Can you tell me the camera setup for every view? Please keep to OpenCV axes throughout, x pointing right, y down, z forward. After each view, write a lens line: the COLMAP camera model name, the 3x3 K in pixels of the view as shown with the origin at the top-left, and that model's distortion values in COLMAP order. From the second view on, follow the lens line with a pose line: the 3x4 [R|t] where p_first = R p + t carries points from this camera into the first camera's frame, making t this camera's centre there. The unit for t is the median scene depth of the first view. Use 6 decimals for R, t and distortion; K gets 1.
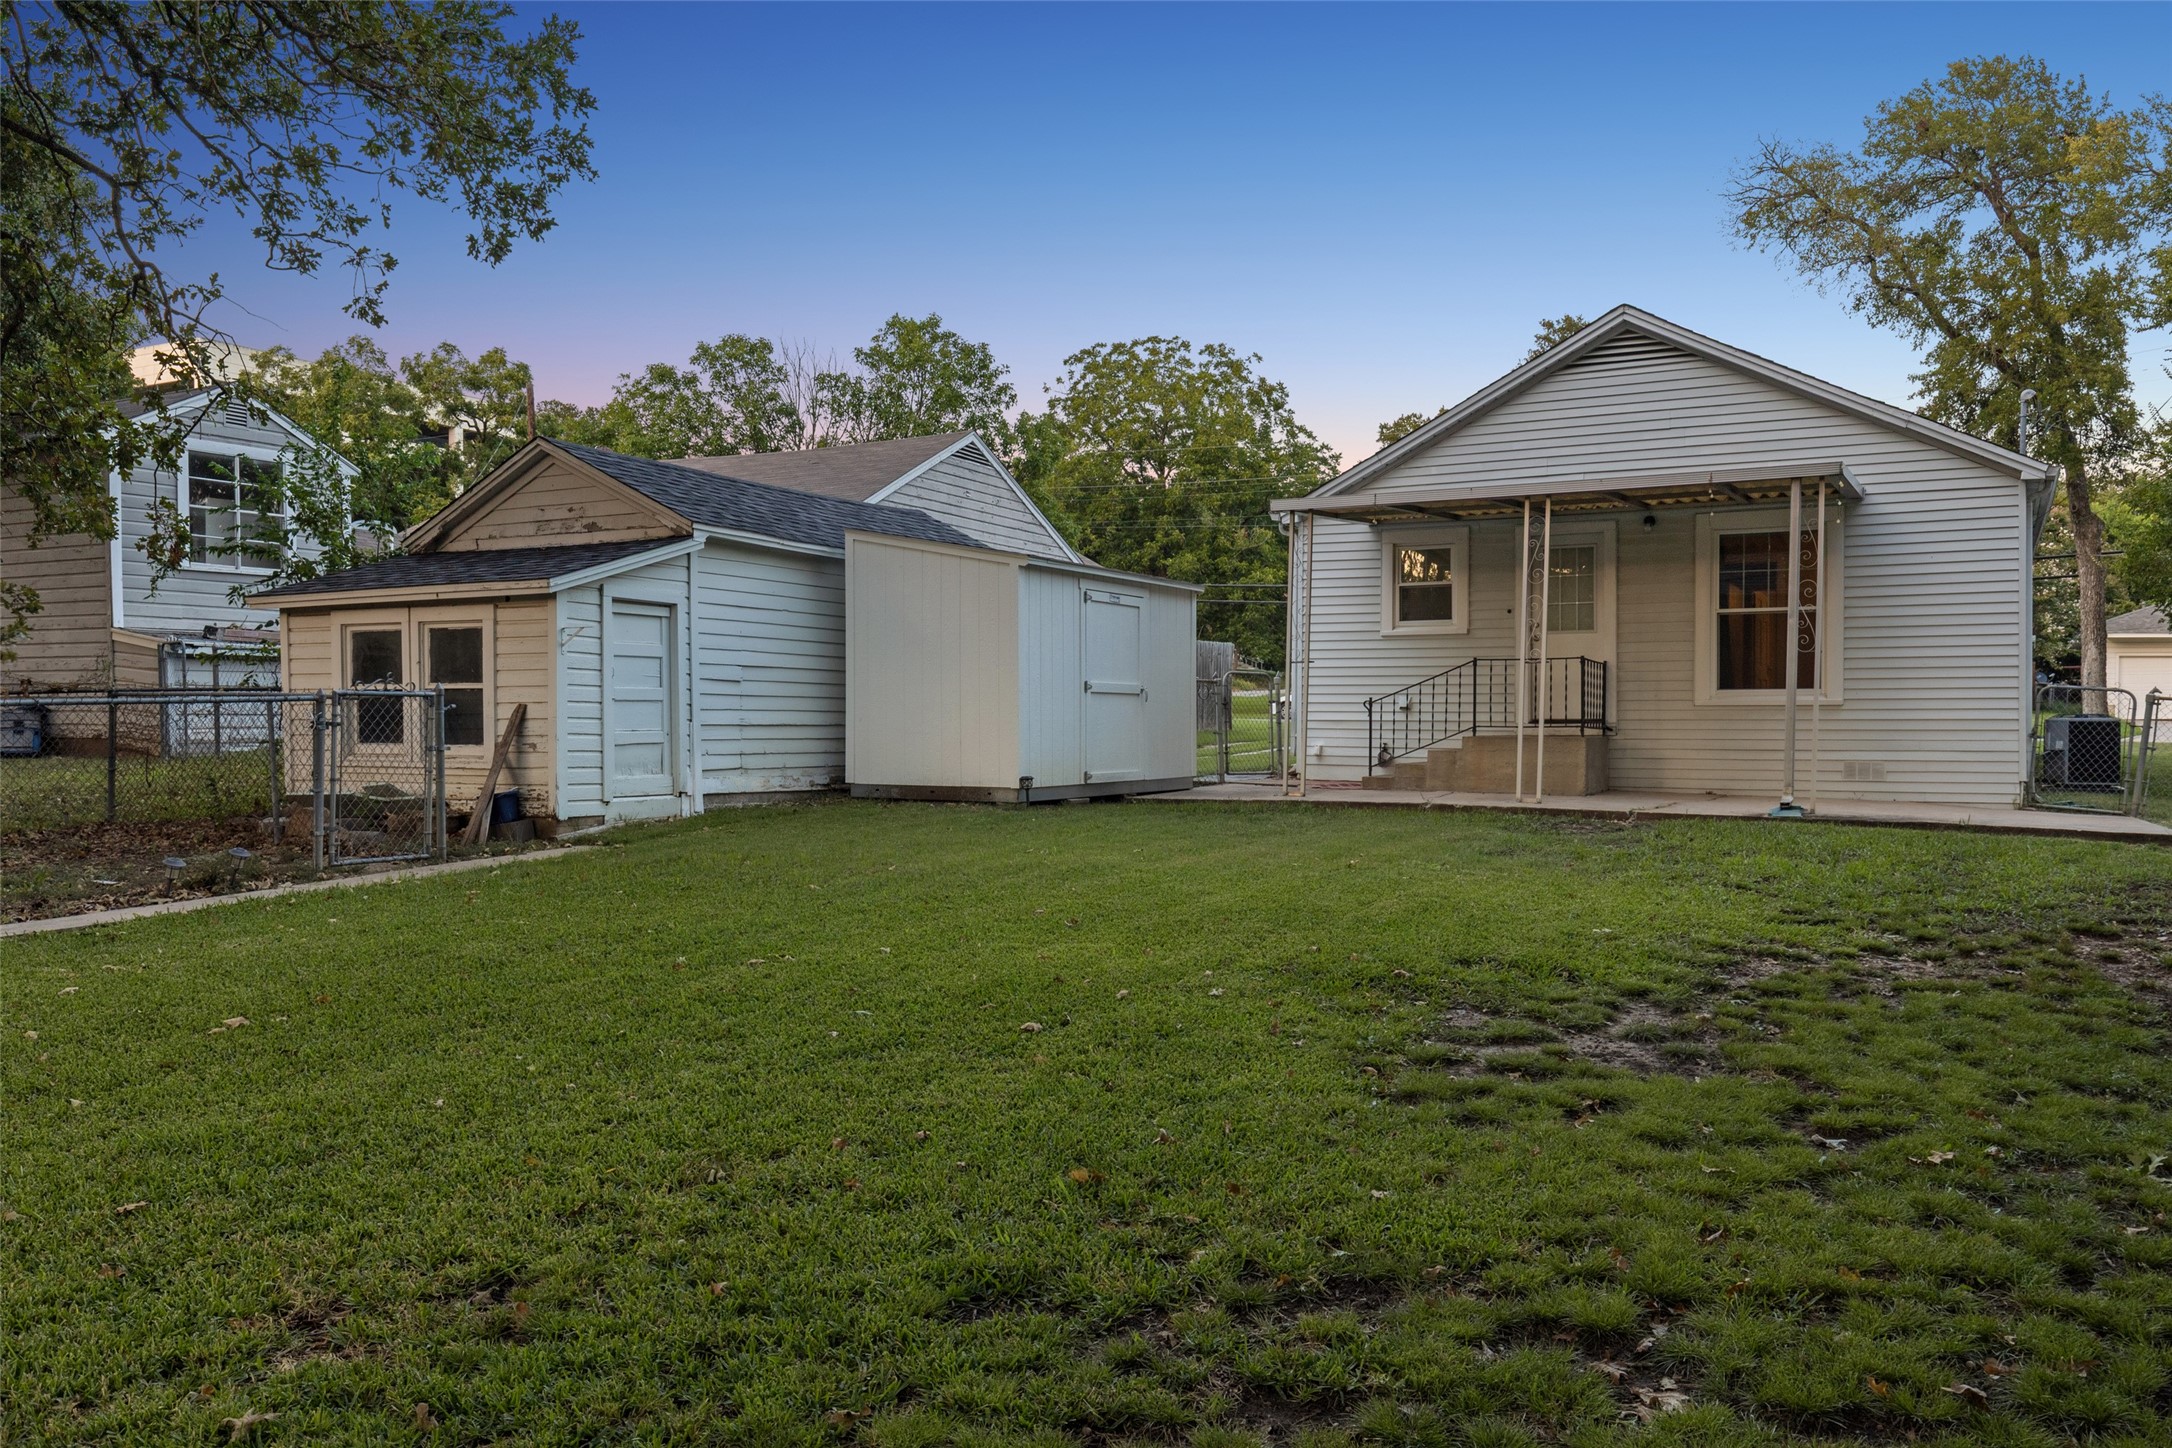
lens RADIAL K [[1602.4, 0, 1086.0], [0, 1602.4, 724.0], [0, 0, 1]] dist [-0.004301, -0.002074]
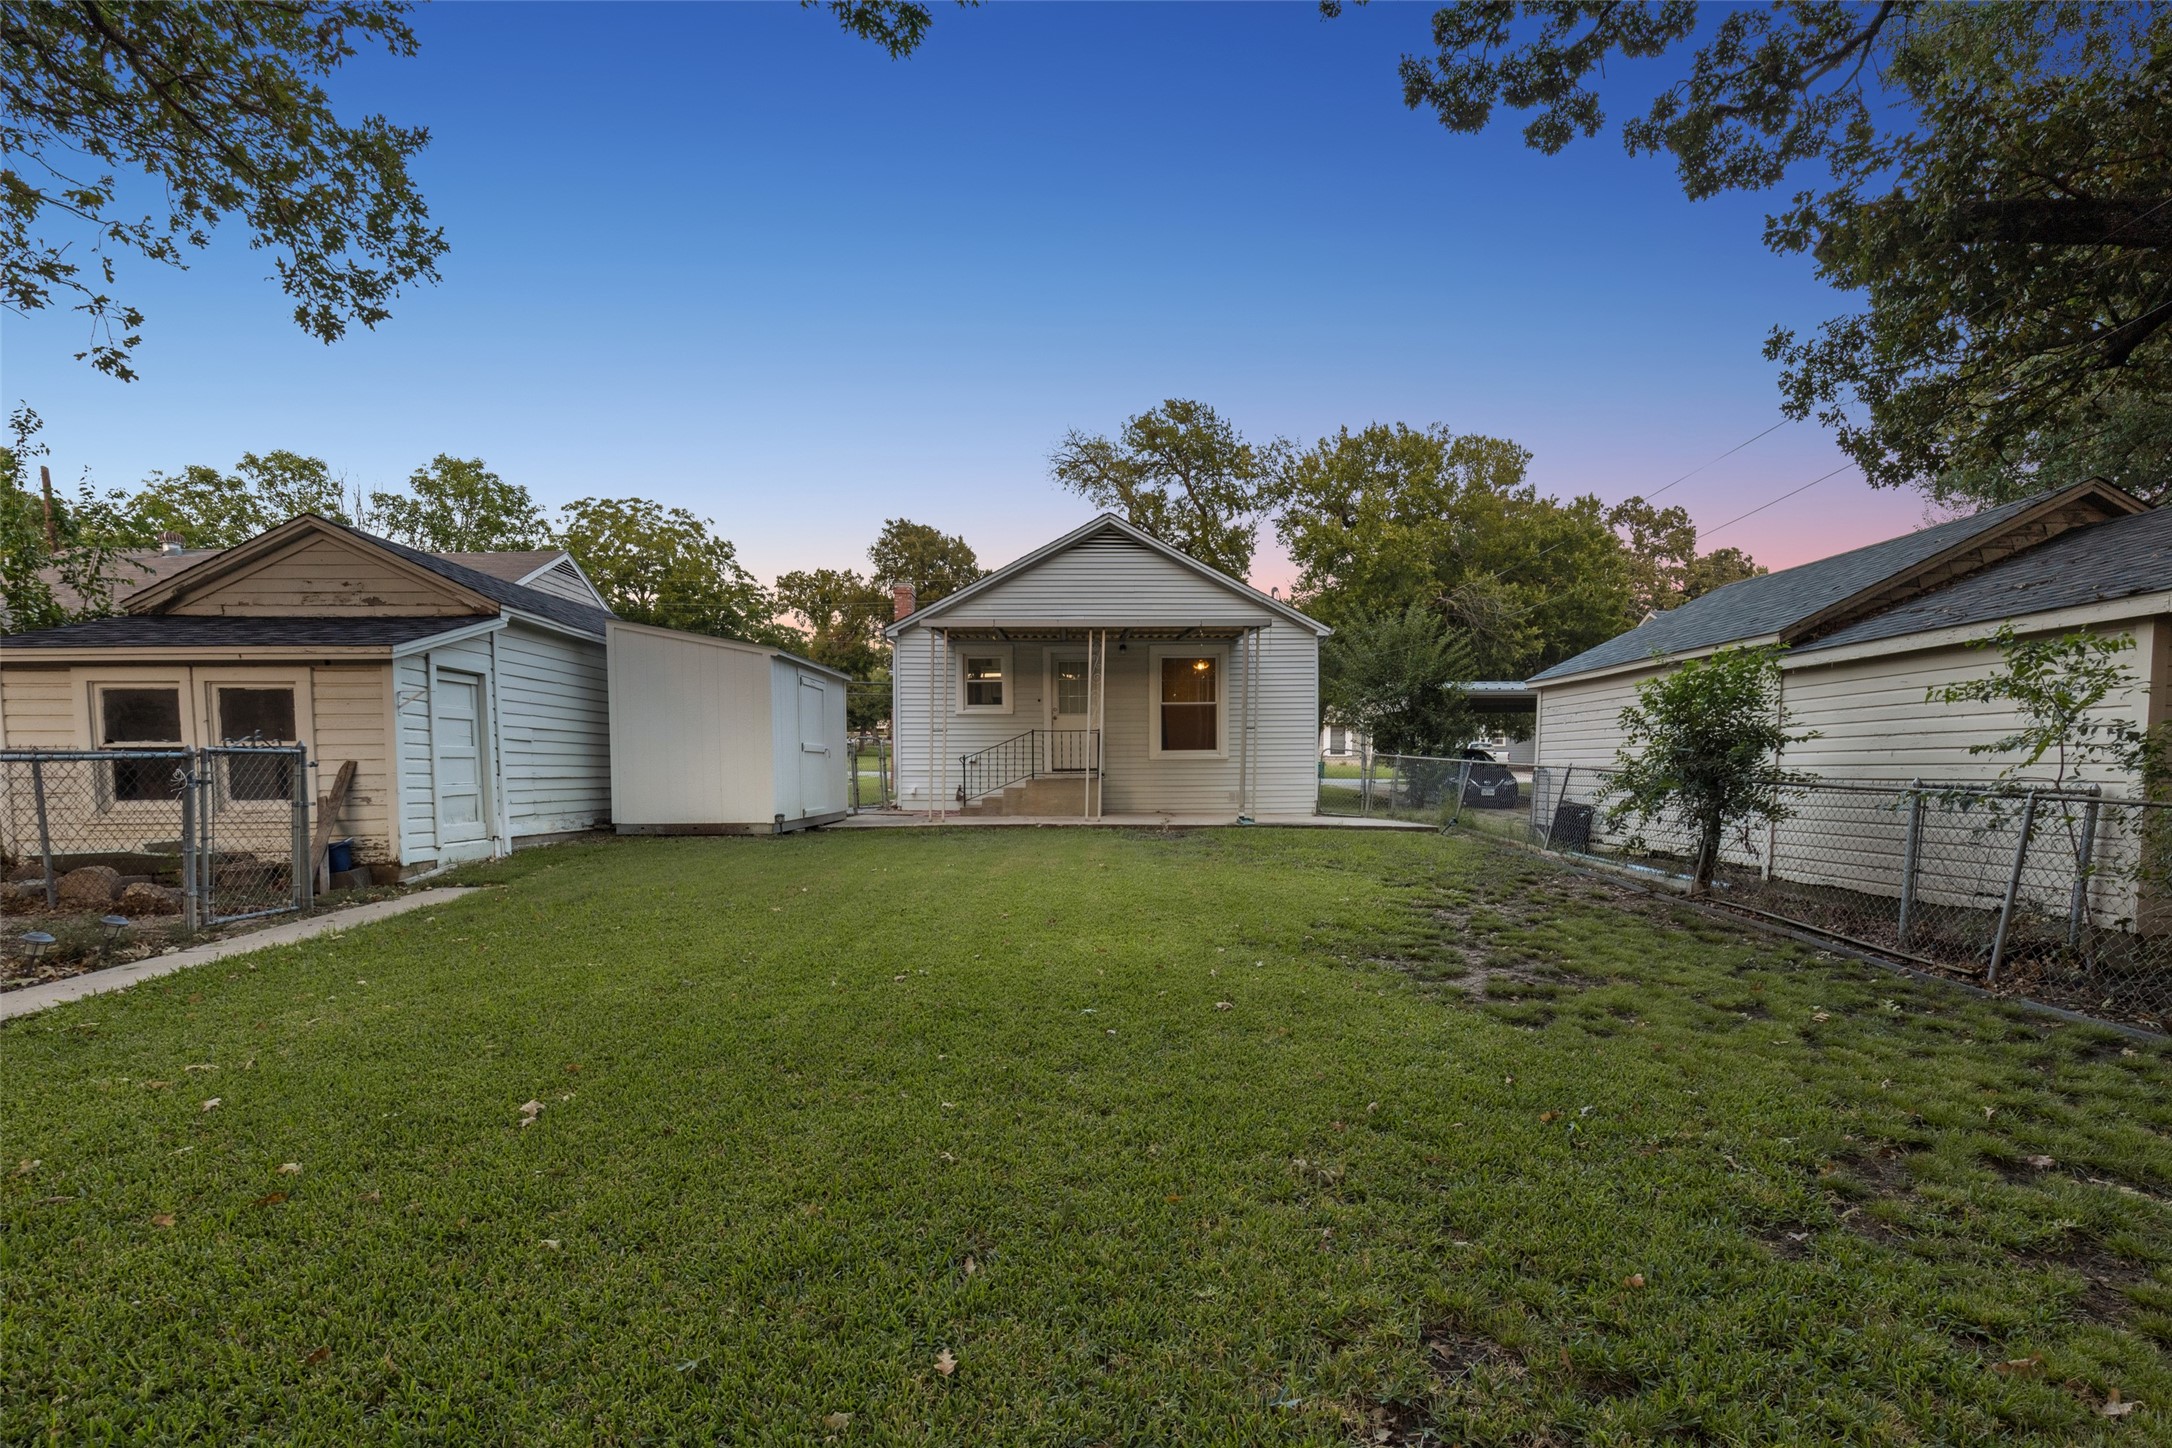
lens RADIAL K [[998.0, 0, 1089.4], [0, 998.0, 803.7], [0, 0, 1]] dist [0.000784, 0.000344]
pose [[0.866226, -0.024153, 0.499068, -0.222289], [0.008186, 0.999383, 0.034159, -0.002310], [-0.499585, -0.025504, 0.865889, 0.144299]]
